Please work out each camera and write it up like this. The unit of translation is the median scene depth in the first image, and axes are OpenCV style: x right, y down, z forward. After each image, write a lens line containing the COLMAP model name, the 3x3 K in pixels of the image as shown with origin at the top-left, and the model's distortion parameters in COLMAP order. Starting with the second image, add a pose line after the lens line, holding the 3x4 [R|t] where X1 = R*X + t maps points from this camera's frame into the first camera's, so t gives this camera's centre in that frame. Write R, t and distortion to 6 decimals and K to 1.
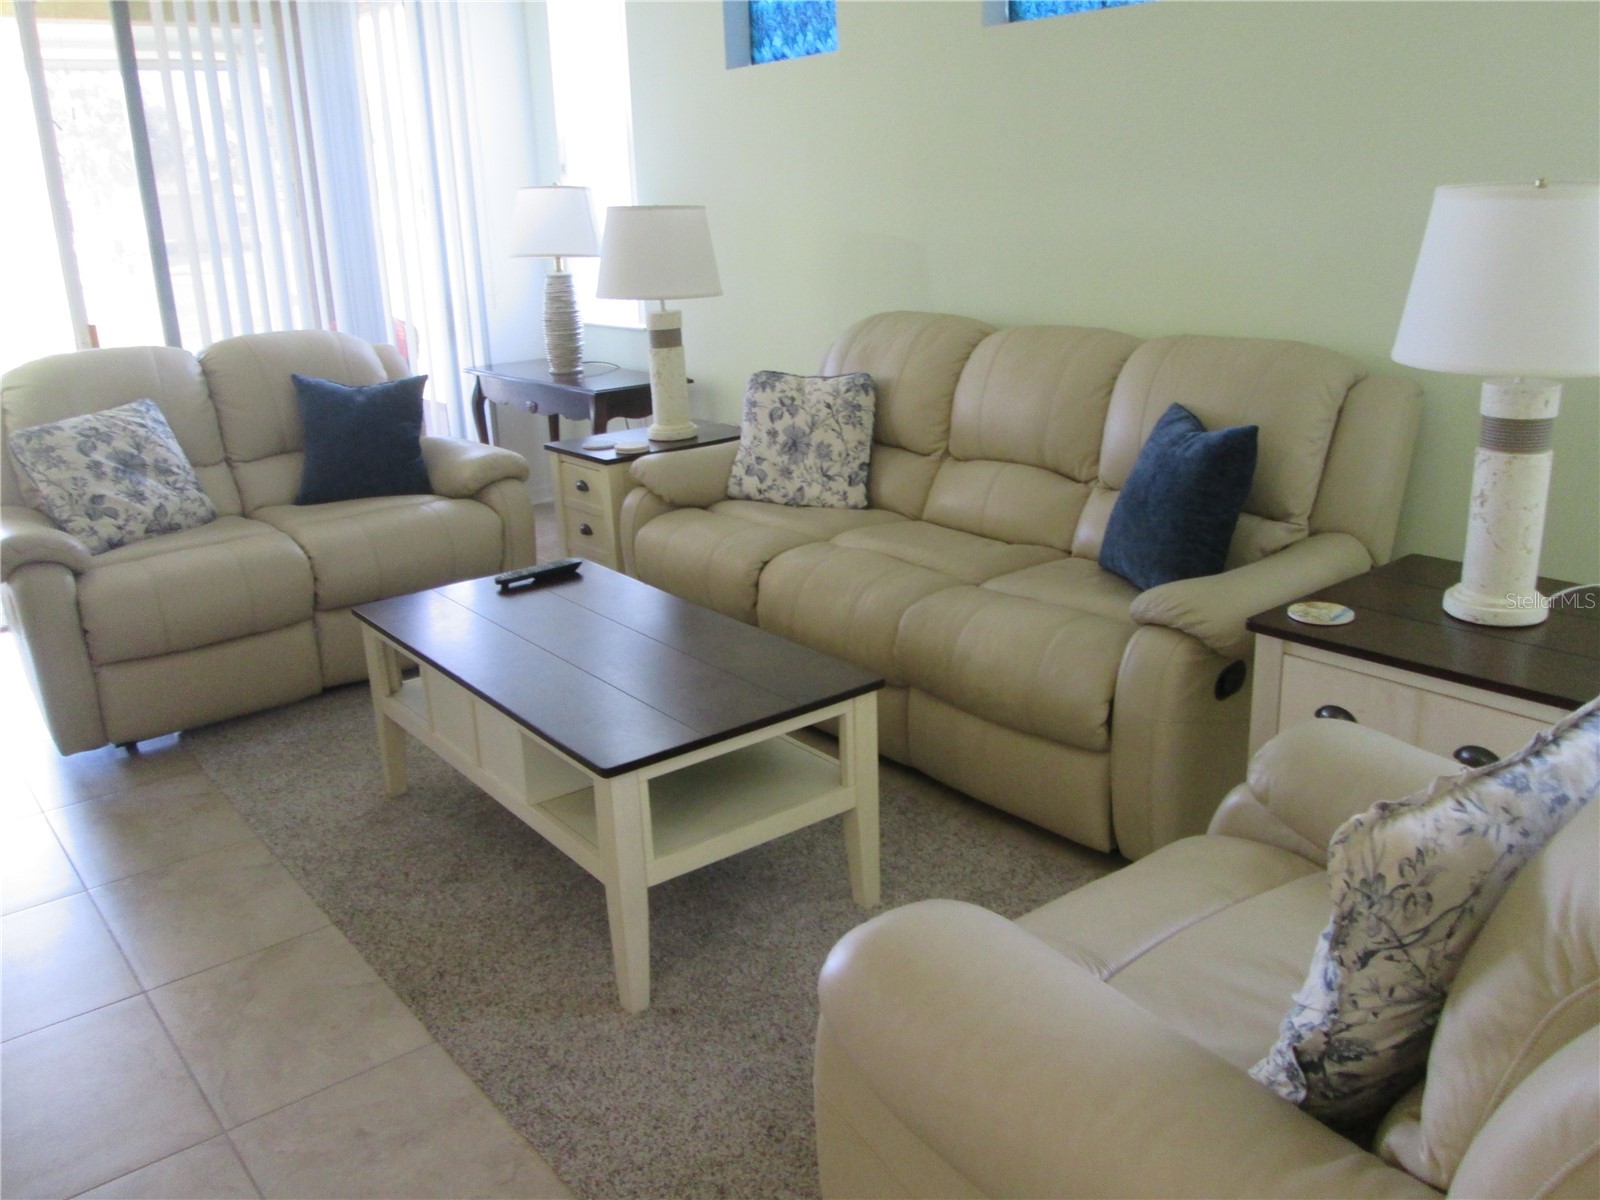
lens RADIAL K [[1300.4, 0, 803.6], [0, 1300.4, 594.4], [0, 0, 1]] dist [-0.037455, -0.000634]
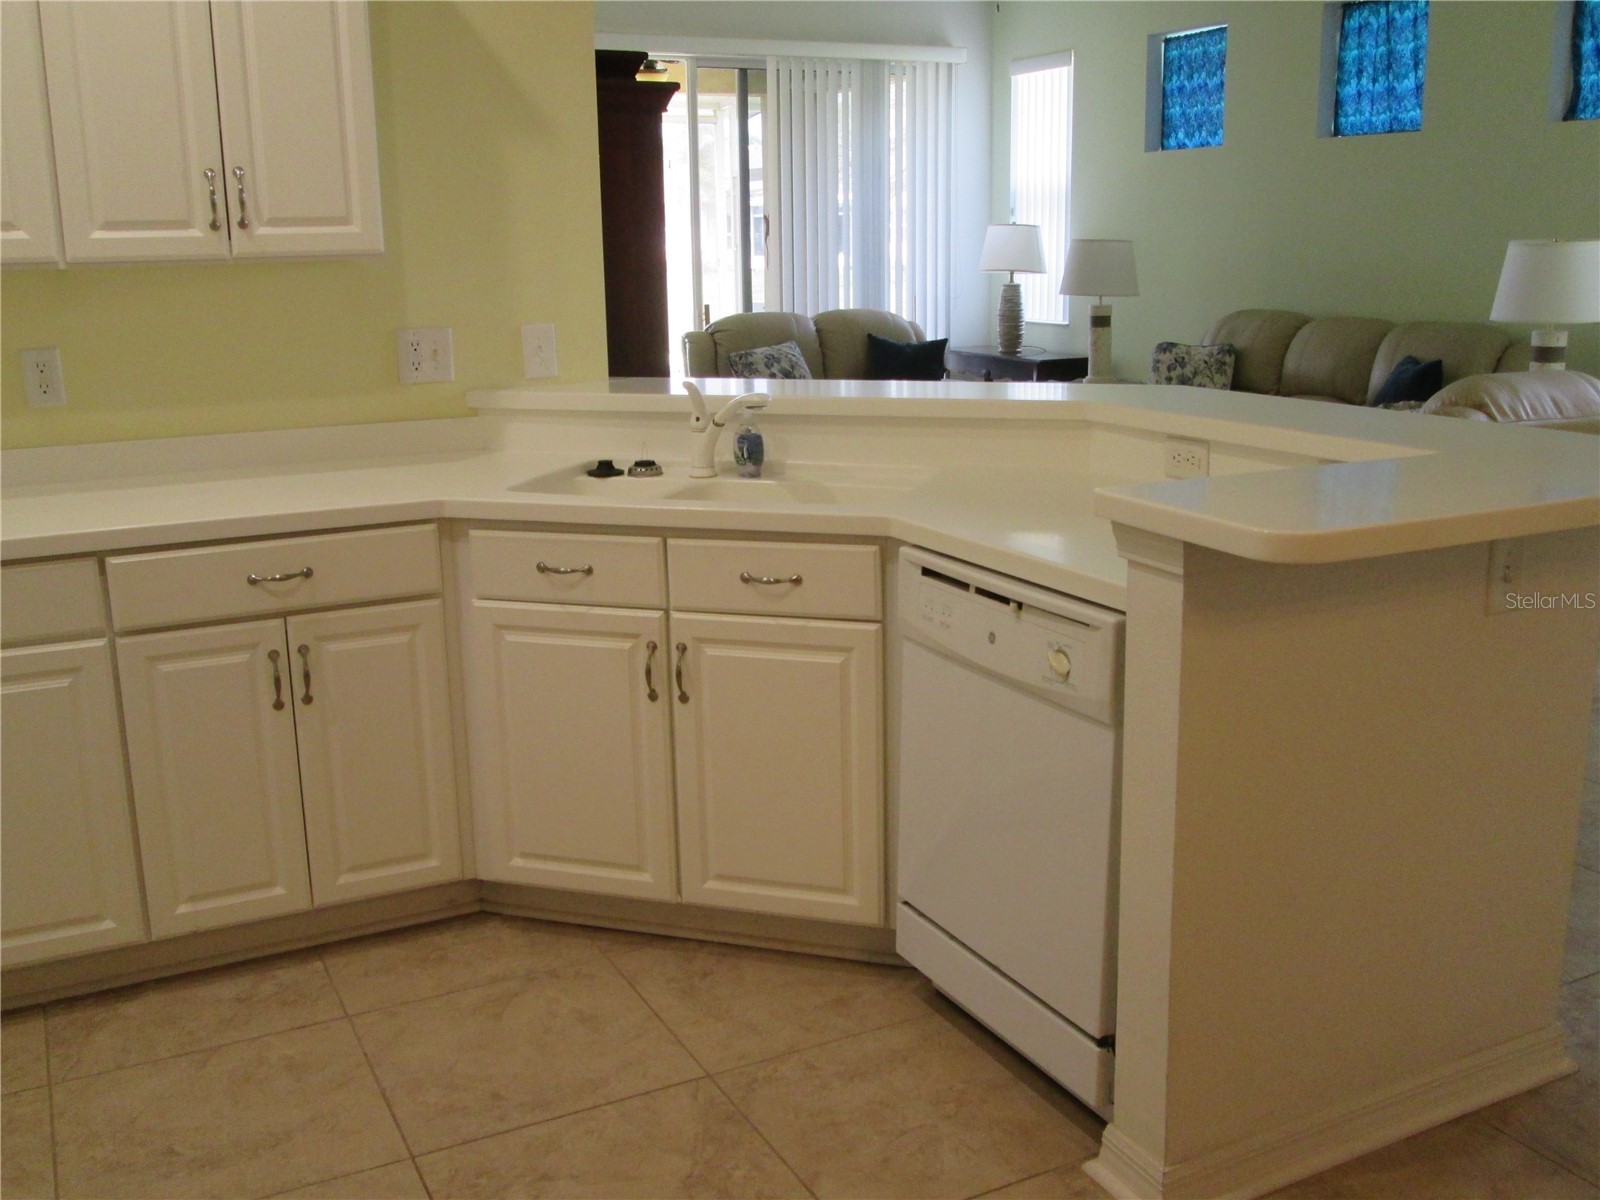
lens RADIAL K [[1536.4, 0, 800.0], [0, 1536.4, 605.2], [0, 0, 1]] dist [-0.044047, 0.000000]
pose [[0.978177, 0.071225, -0.195184, -0.081073], [-0.082285, 0.995397, -0.049142, 0.290519], [0.190785, 0.064130, 0.979535, -0.950650]]
